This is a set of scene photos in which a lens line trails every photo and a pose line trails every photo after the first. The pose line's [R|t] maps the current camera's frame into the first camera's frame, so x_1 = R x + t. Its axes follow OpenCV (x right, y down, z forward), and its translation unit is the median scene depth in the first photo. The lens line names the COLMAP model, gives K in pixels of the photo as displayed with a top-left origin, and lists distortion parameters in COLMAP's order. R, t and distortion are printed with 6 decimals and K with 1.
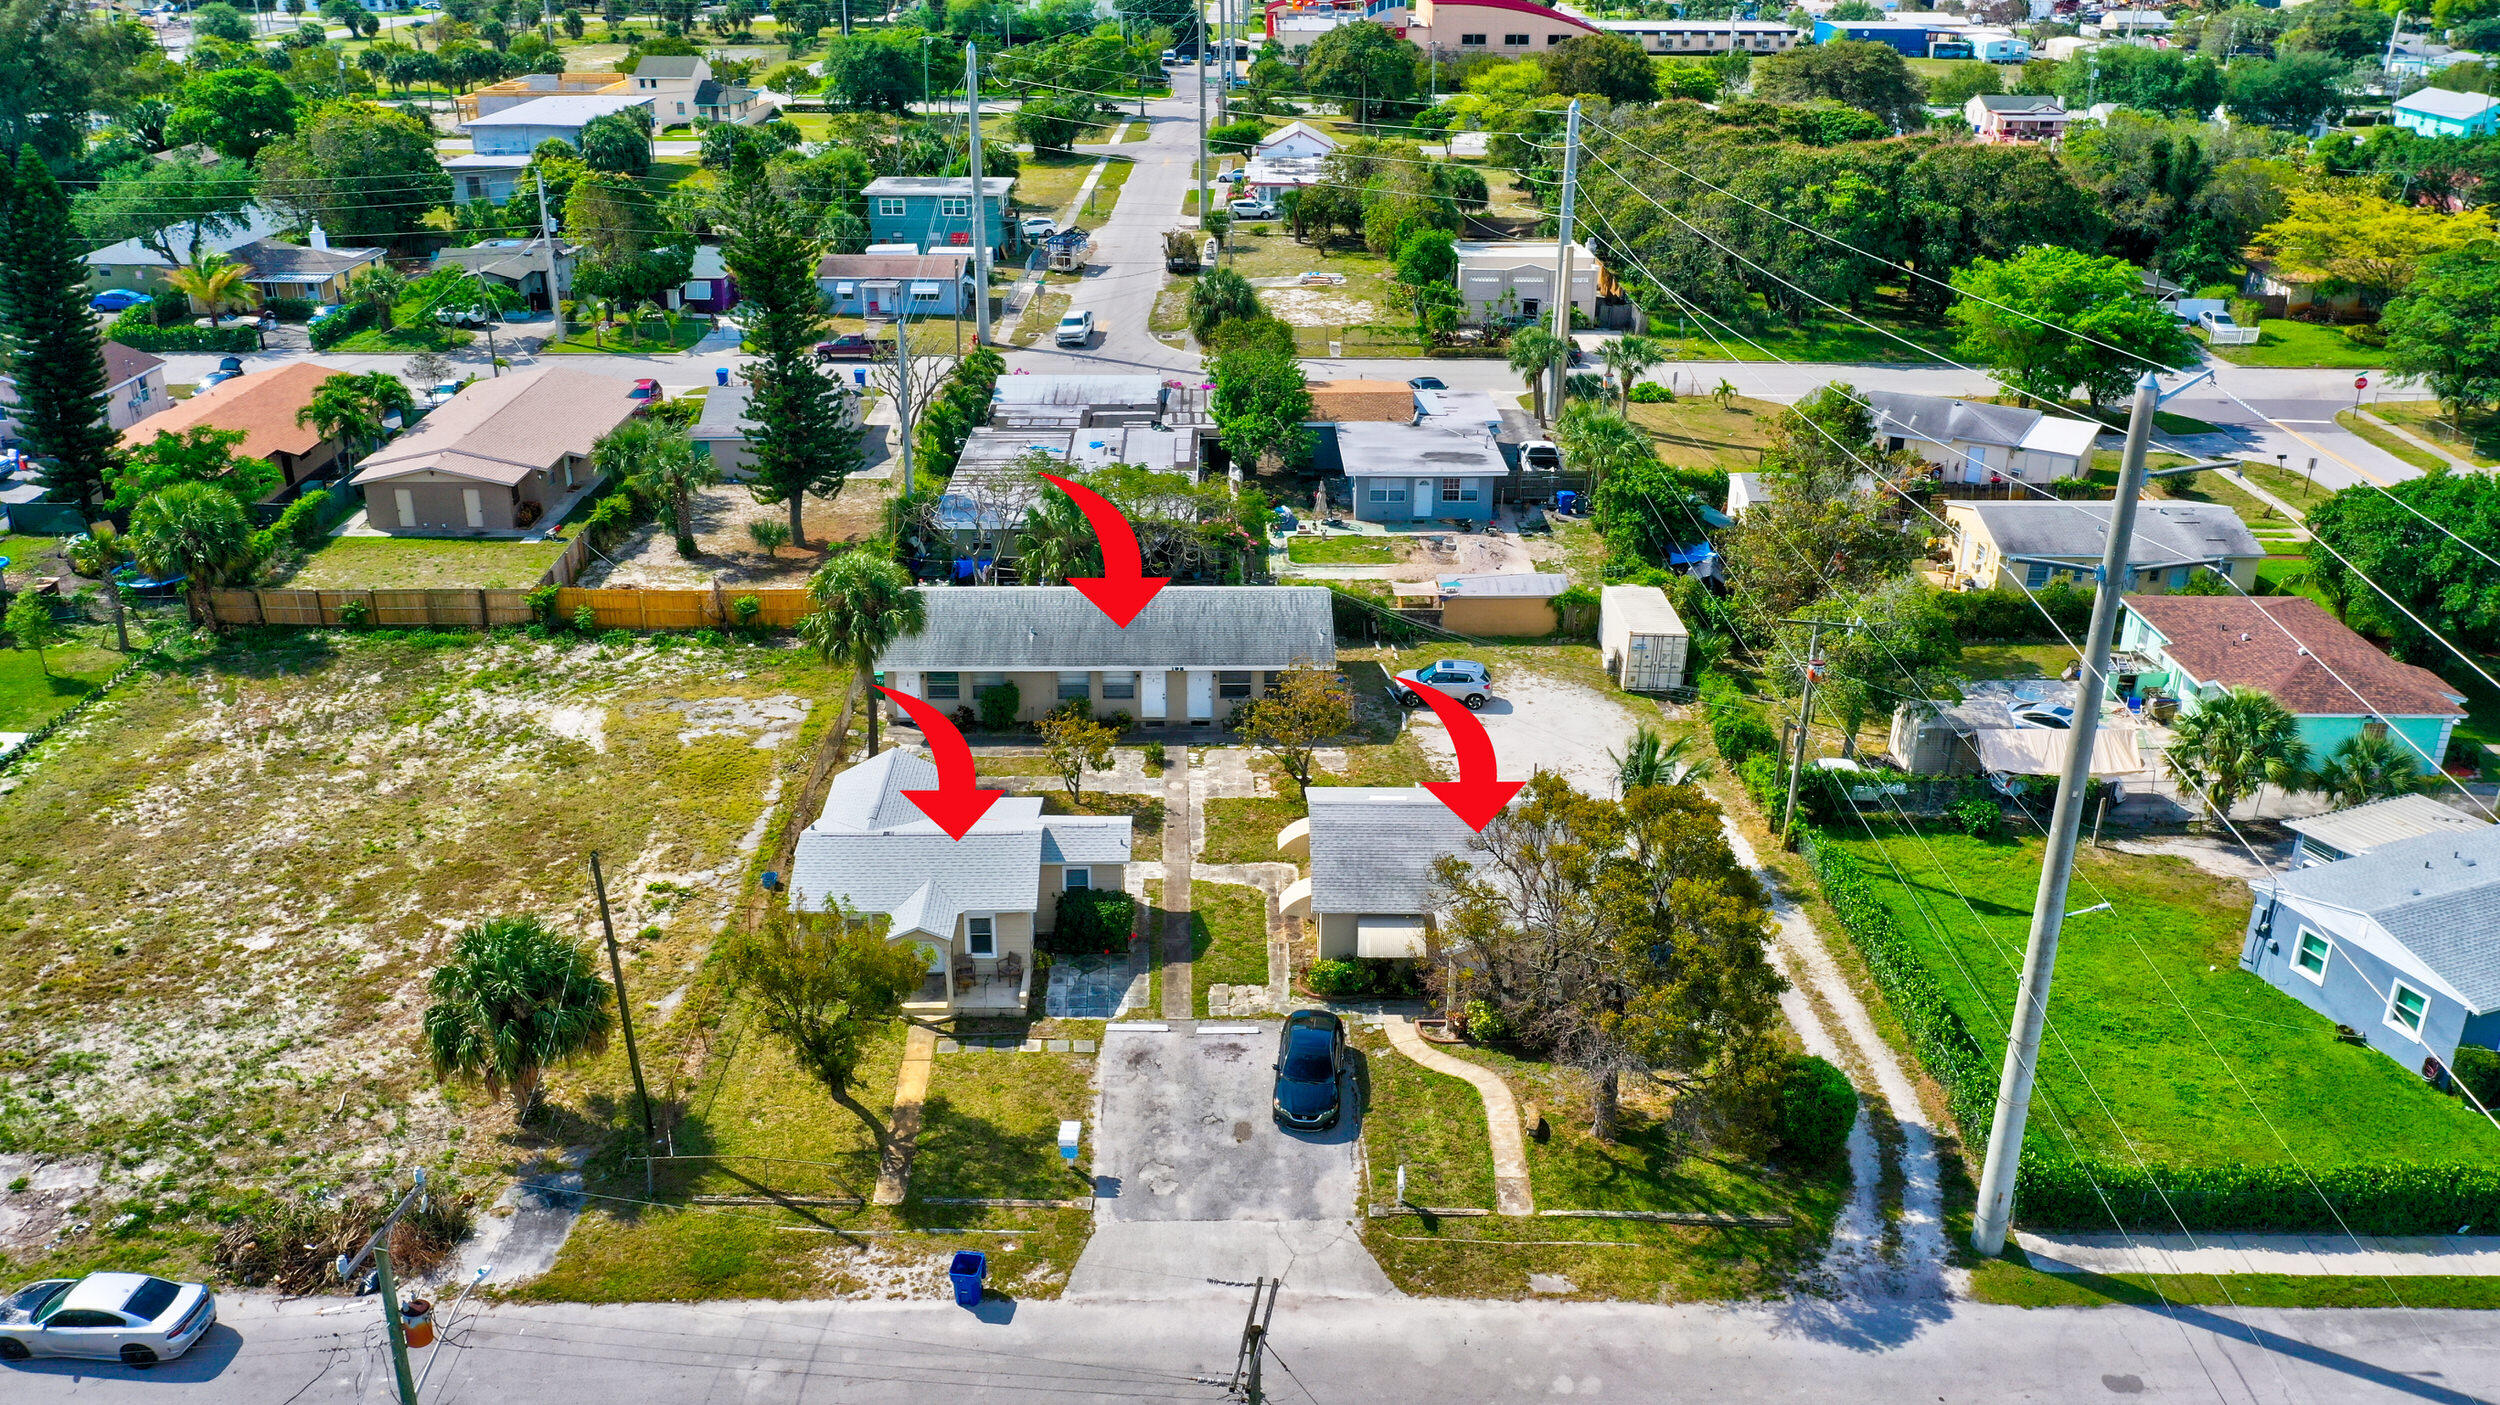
lens RADIAL K [[1987.3, 0, 1242.2], [0, 1987.3, 703.0], [0, 0, 1]] dist [-0.002644, -0.000357]
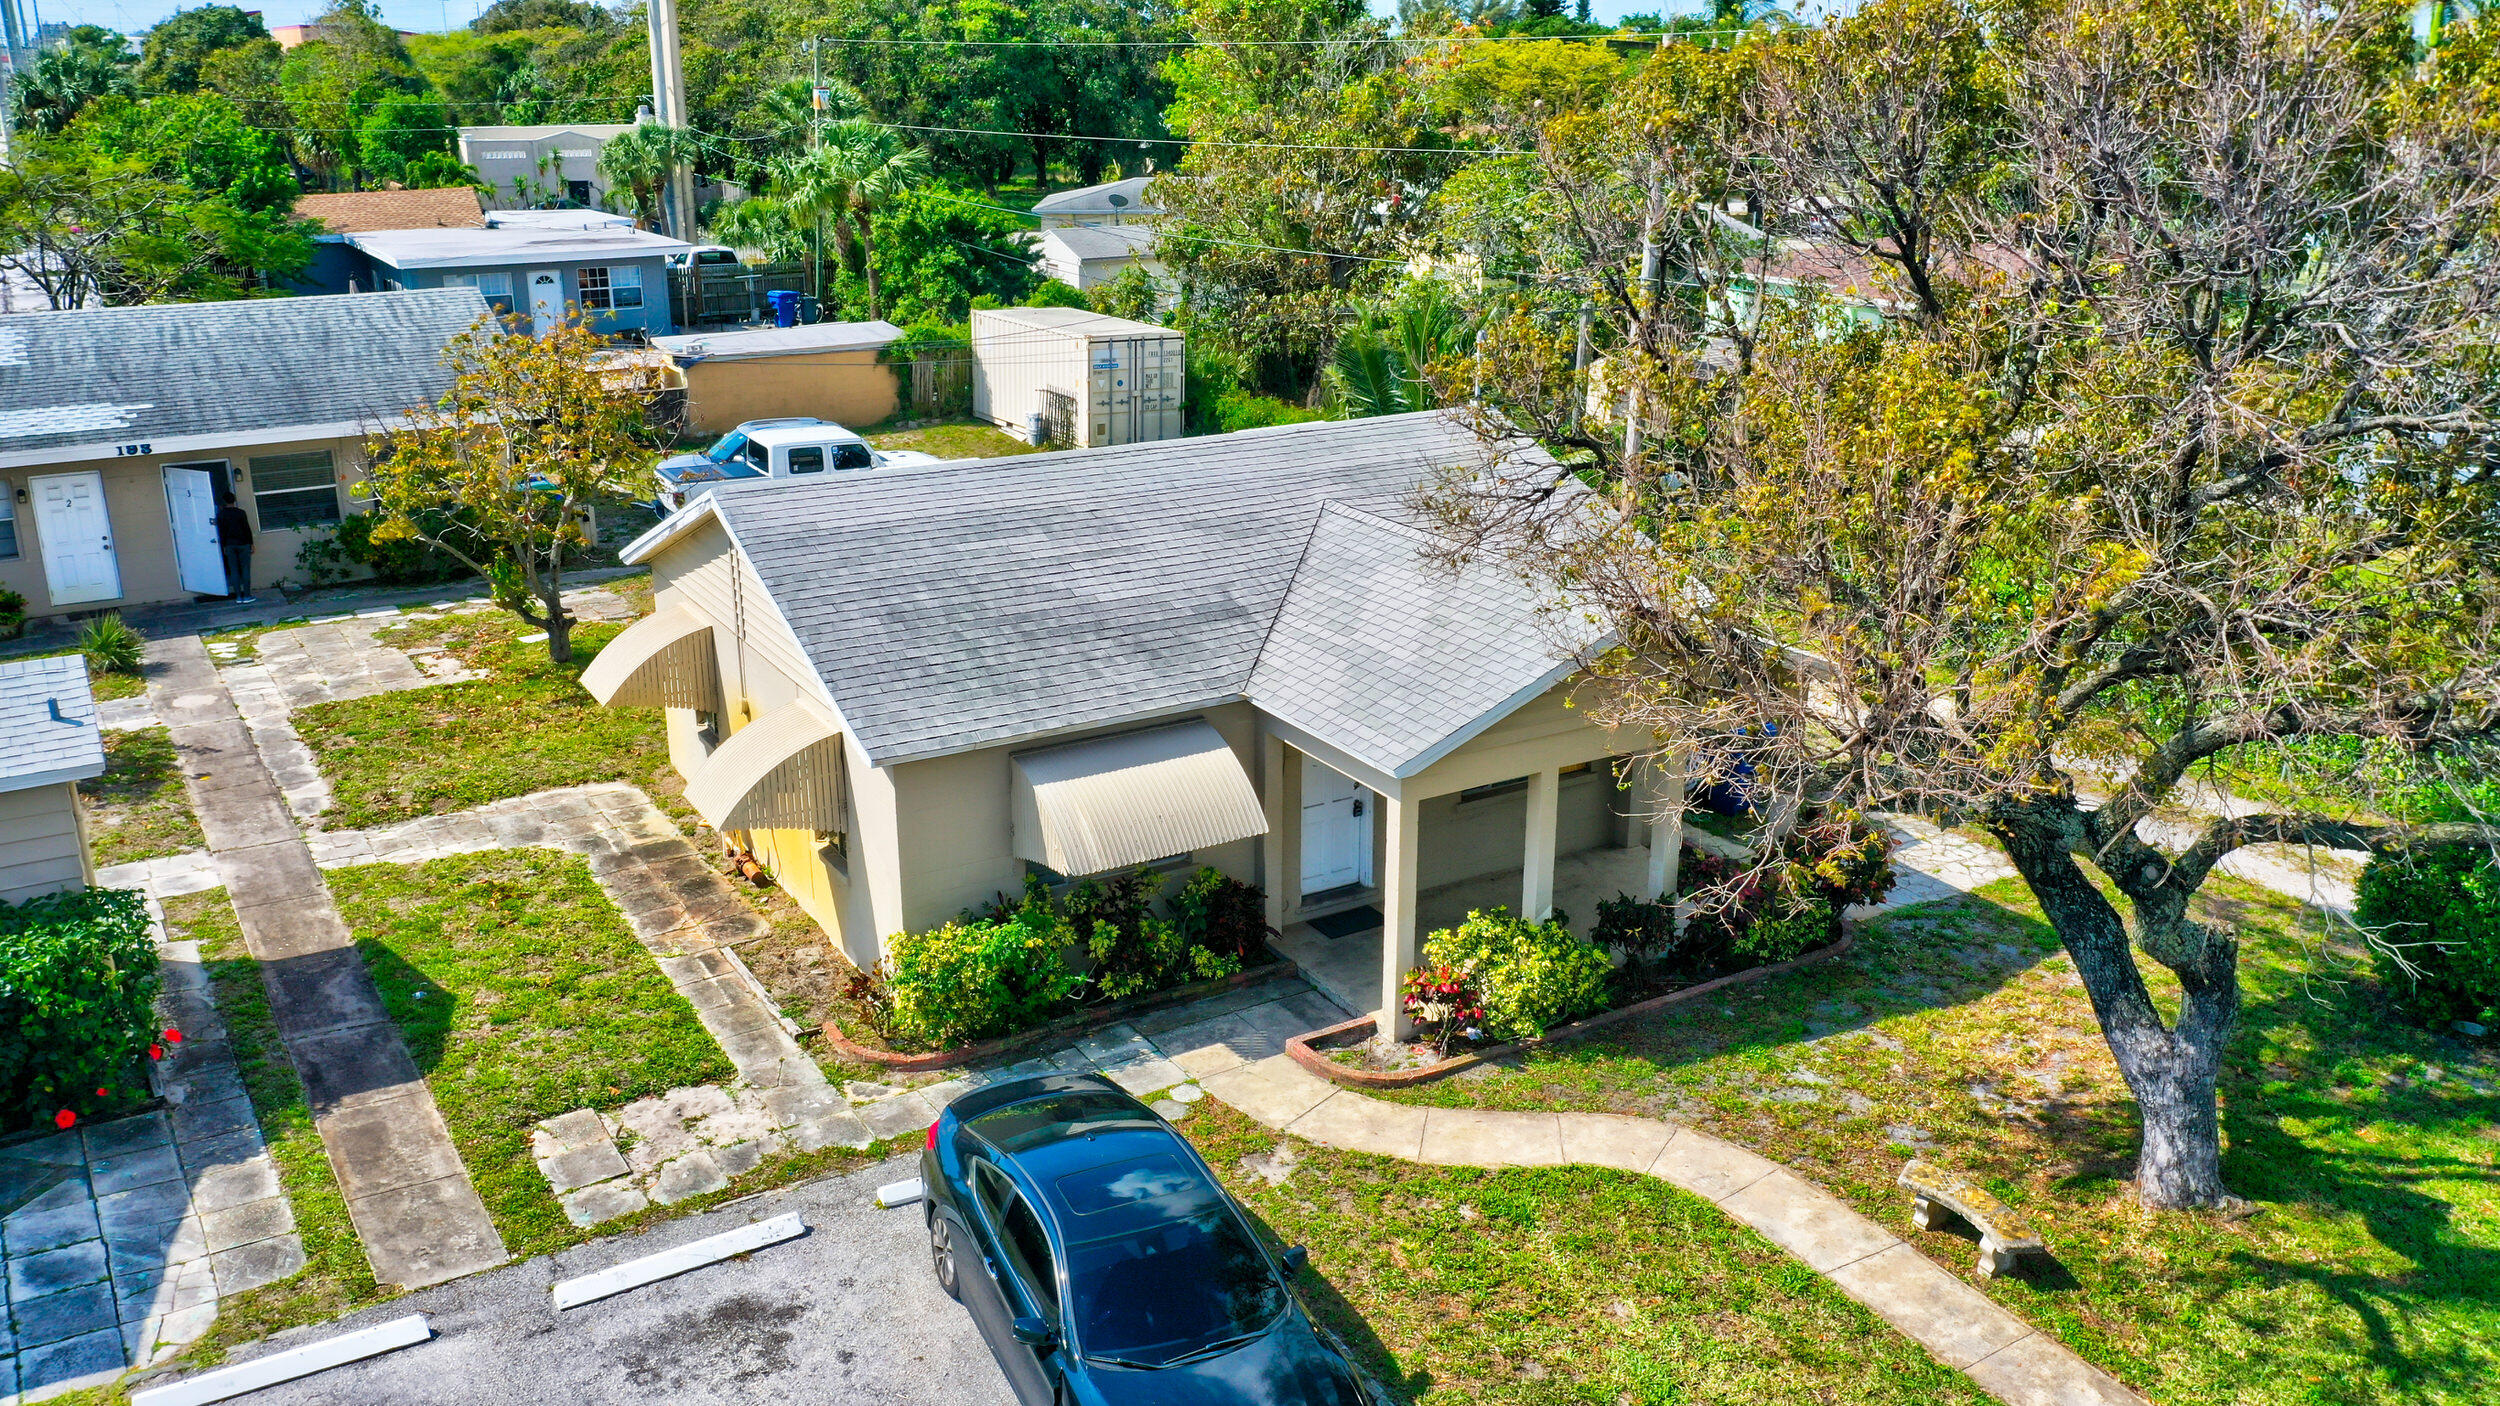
lens RADIAL K [[1987.3, 0, 1242.2], [0, 1987.3, 703.5], [0, 0, 1]] dist [-0.002644, -0.000357]
pose [[0.859101, -0.164107, 0.484784, -0.041893], [0.206080, 0.977939, -0.034153, 0.088535], [-0.468484, 0.129245, 0.873967, 0.548451]]
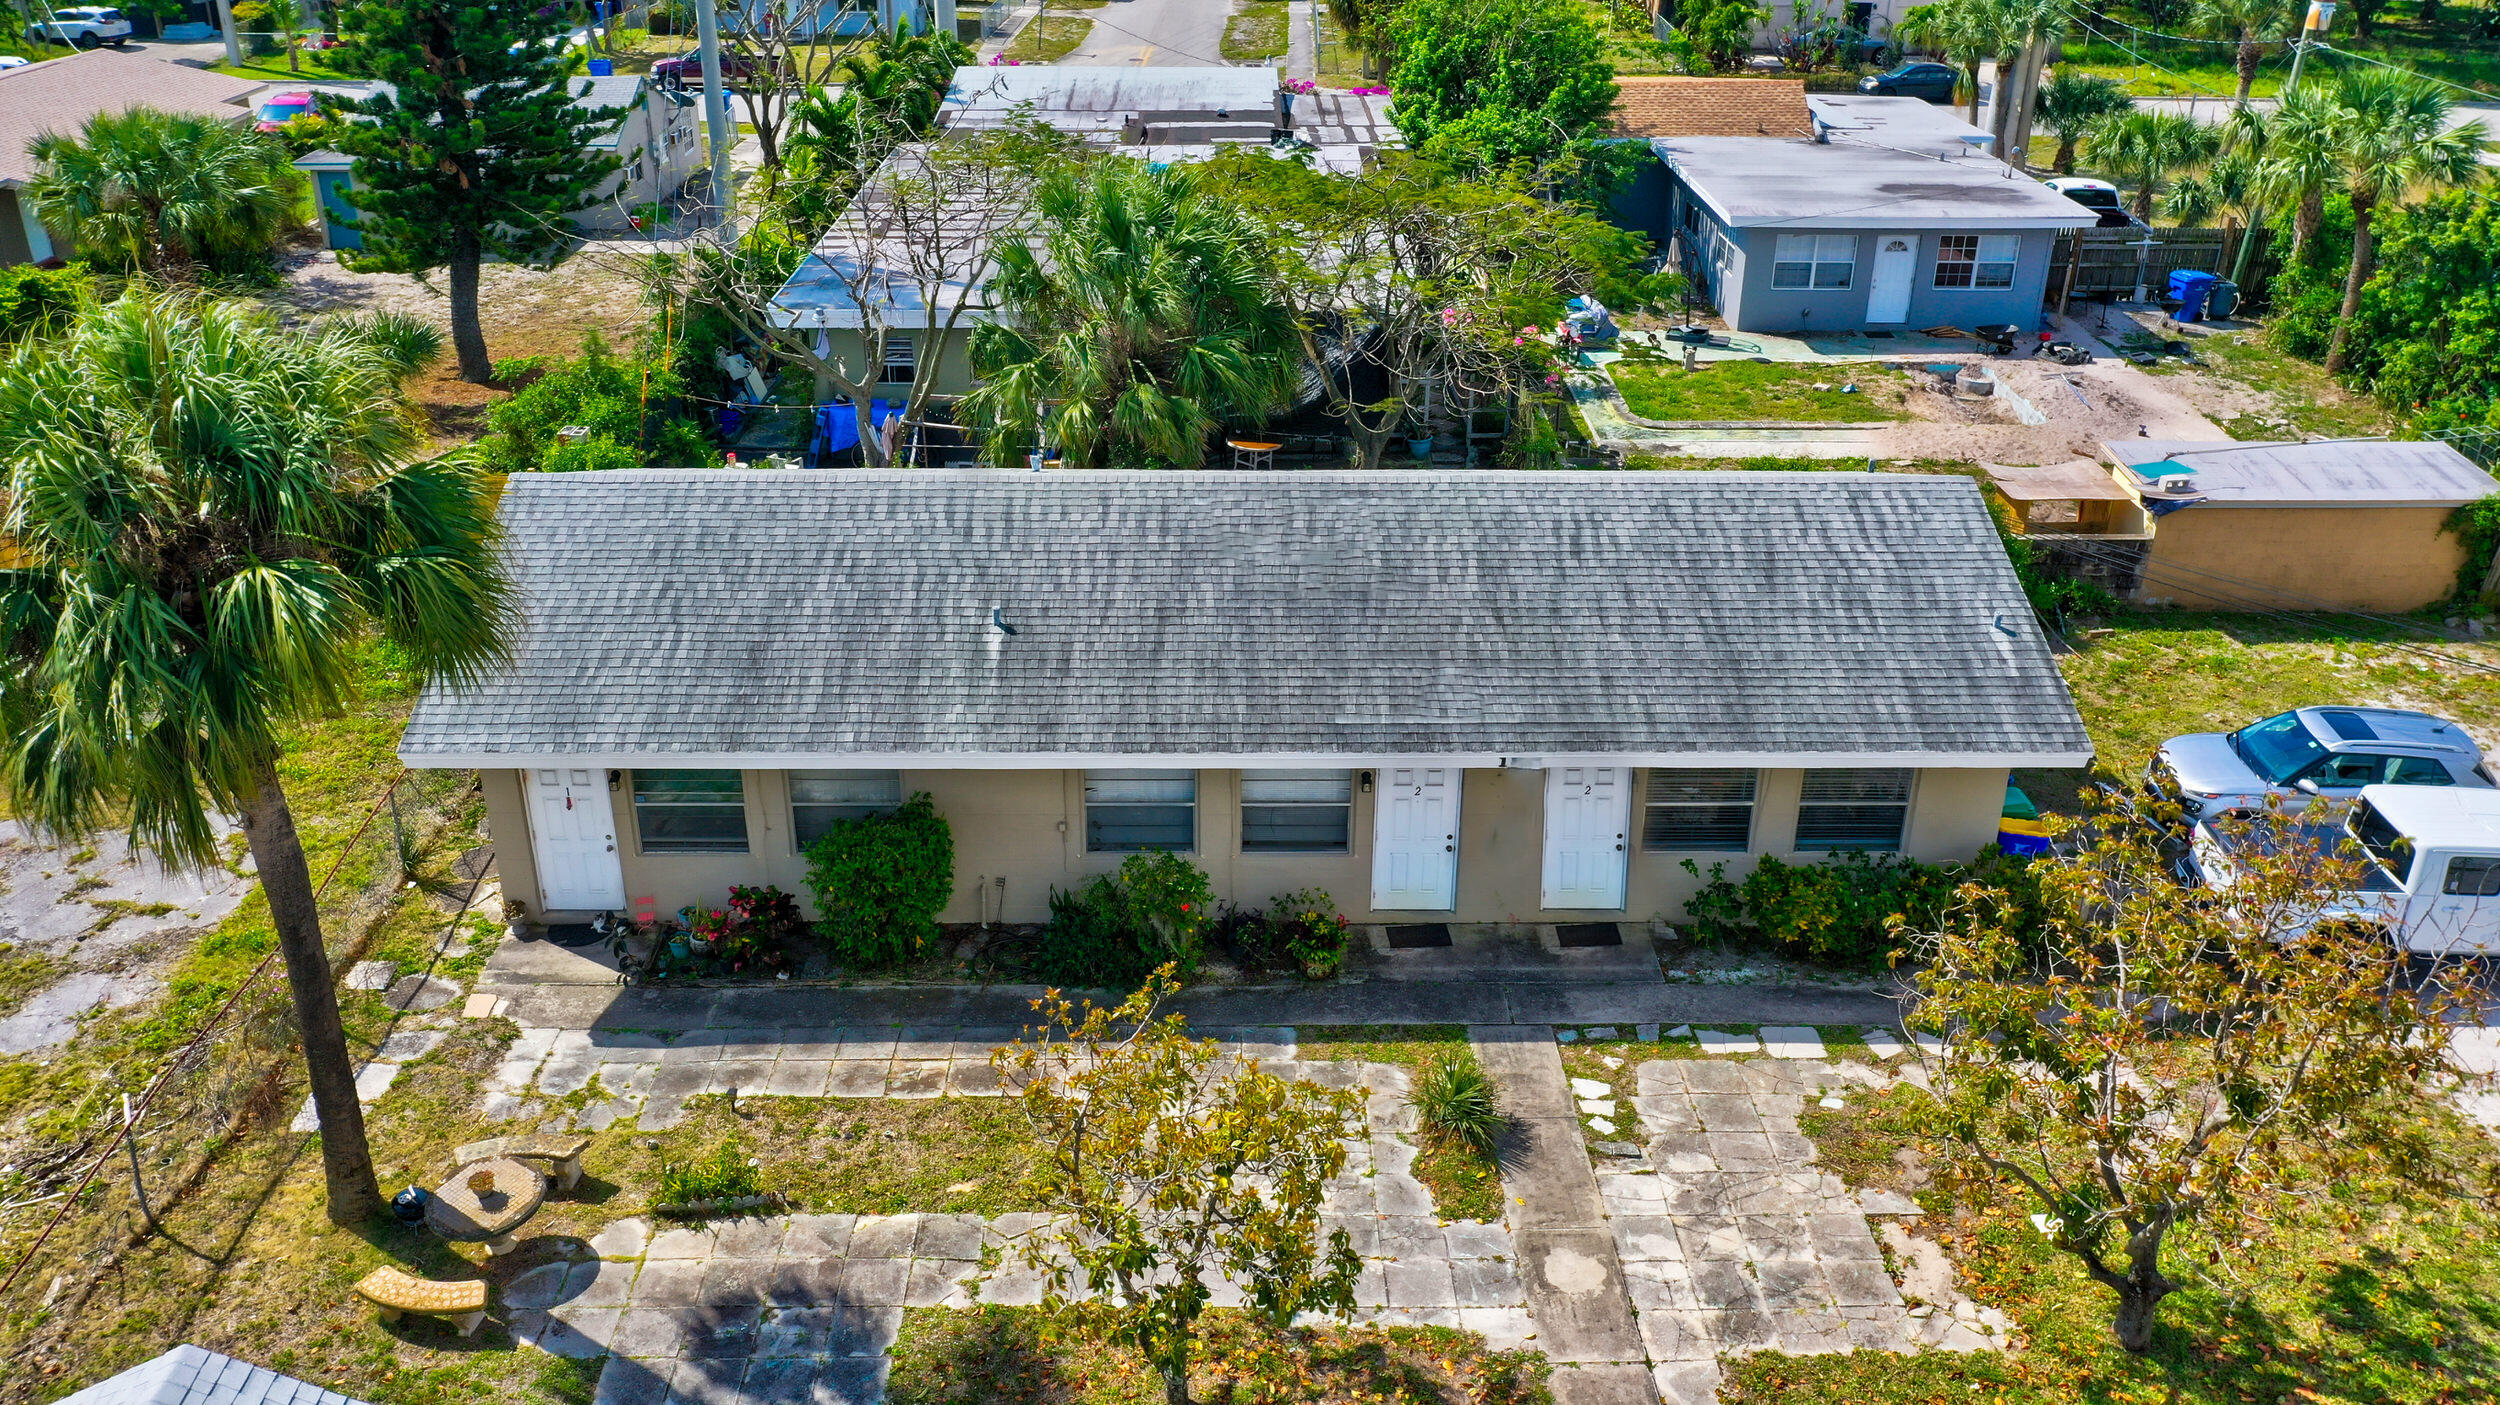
lens RADIAL K [[1987.3, 0, 1242.2], [0, 1987.3, 703.0], [0, 0, 1]] dist [-0.002644, -0.000357]
pose [[0.999983, 0.002955, -0.005013, -0.068457], [-0.002708, 0.998814, 0.048608, -0.037934], [0.005151, -0.048594, 0.998805, 0.707765]]
